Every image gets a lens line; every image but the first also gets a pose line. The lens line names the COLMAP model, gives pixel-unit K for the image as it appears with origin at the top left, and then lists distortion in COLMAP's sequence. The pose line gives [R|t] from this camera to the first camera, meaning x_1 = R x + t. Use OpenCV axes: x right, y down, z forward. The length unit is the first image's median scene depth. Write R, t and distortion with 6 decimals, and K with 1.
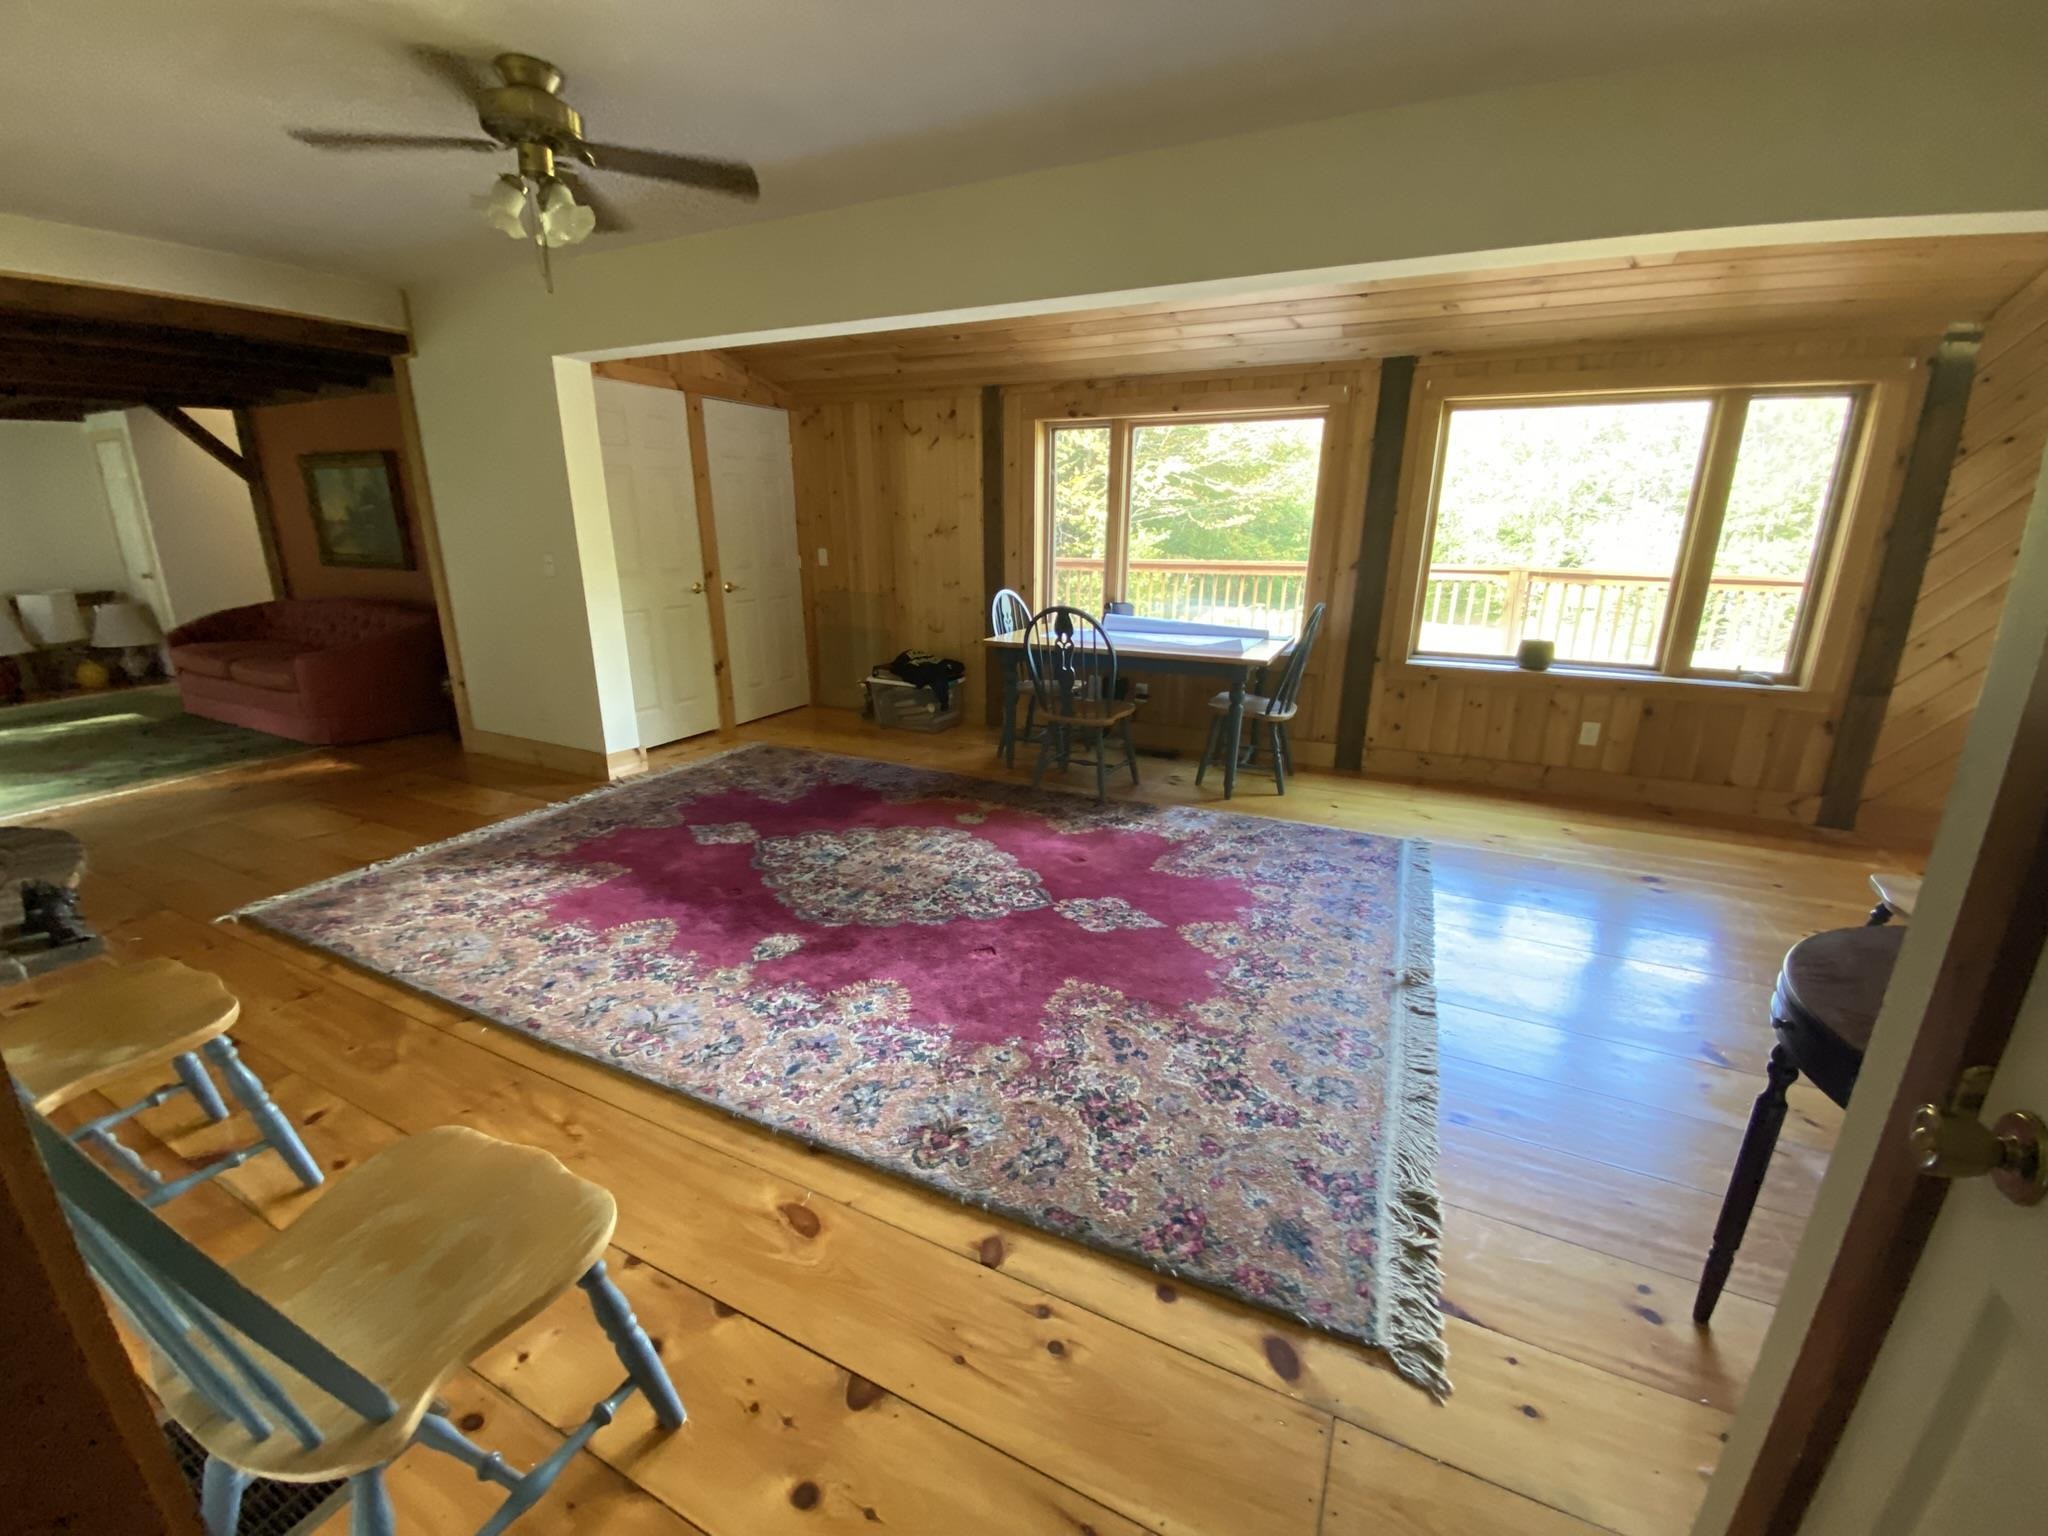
lens RADIAL K [[824.4, 0, 1022.1], [0, 824.4, 761.6], [0, 0, 1]] dist [0.030001, -0.029745]
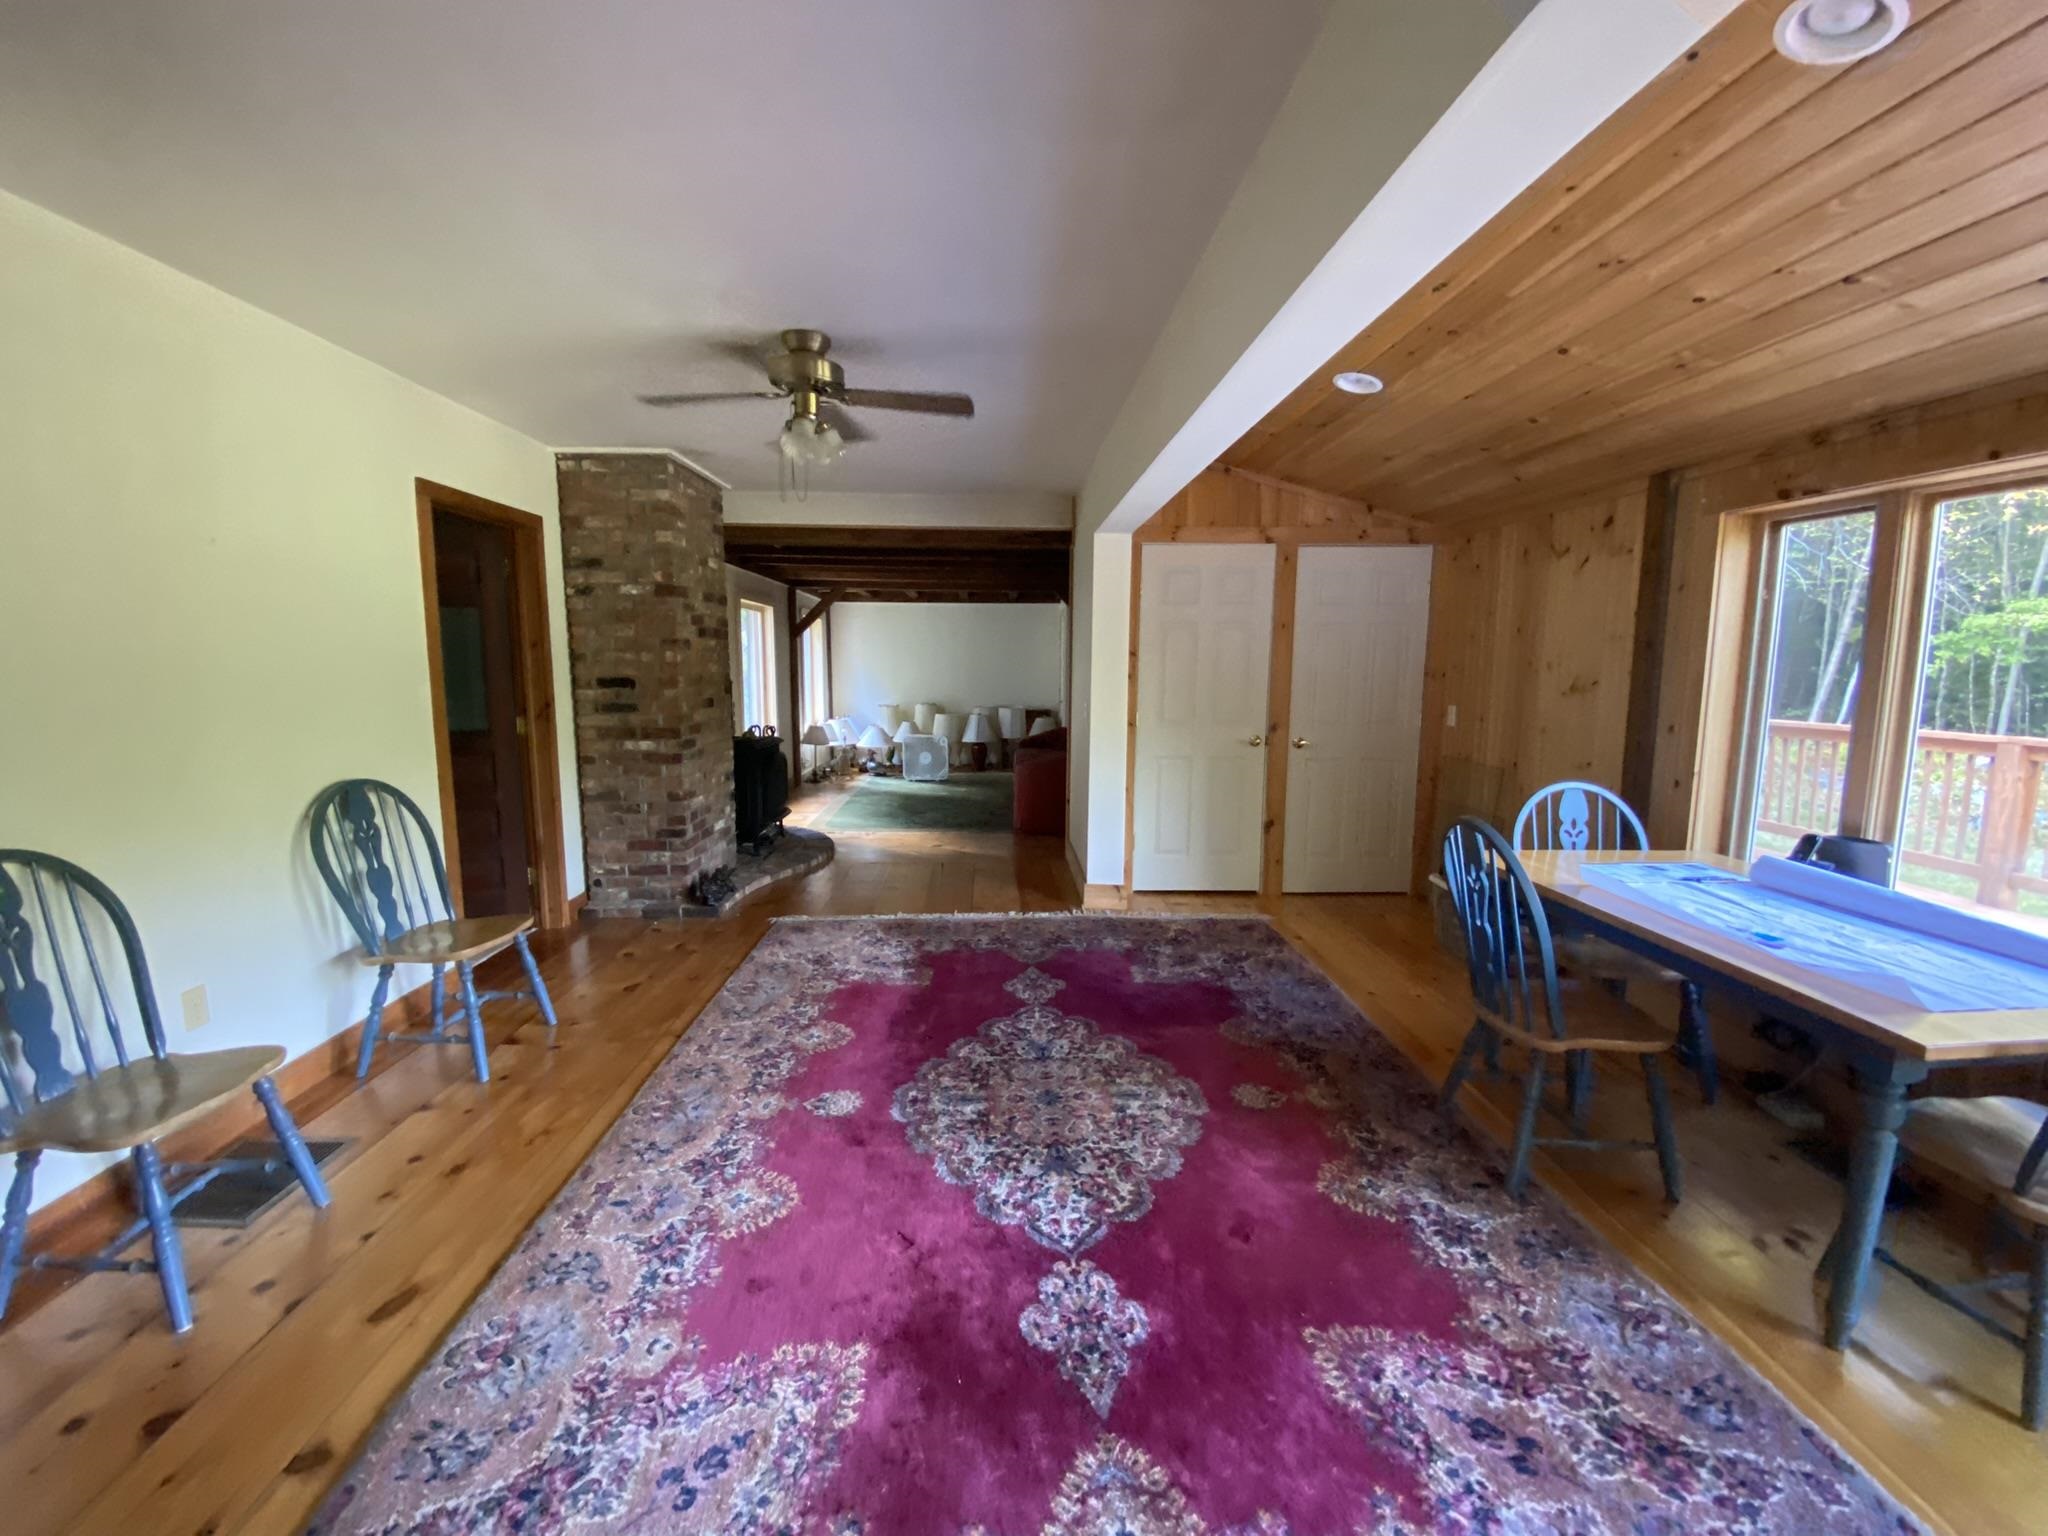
lens RADIAL K [[824.4, 0, 1022.1], [0, 824.4, 761.6], [0, 0, 1]] dist [0.030001, -0.029745]
pose [[0.465131, 0.109502, -0.878443, 0.405149], [-0.253375, 0.967273, -0.013585, -0.134968], [0.848207, 0.228895, 0.477653, 0.422416]]
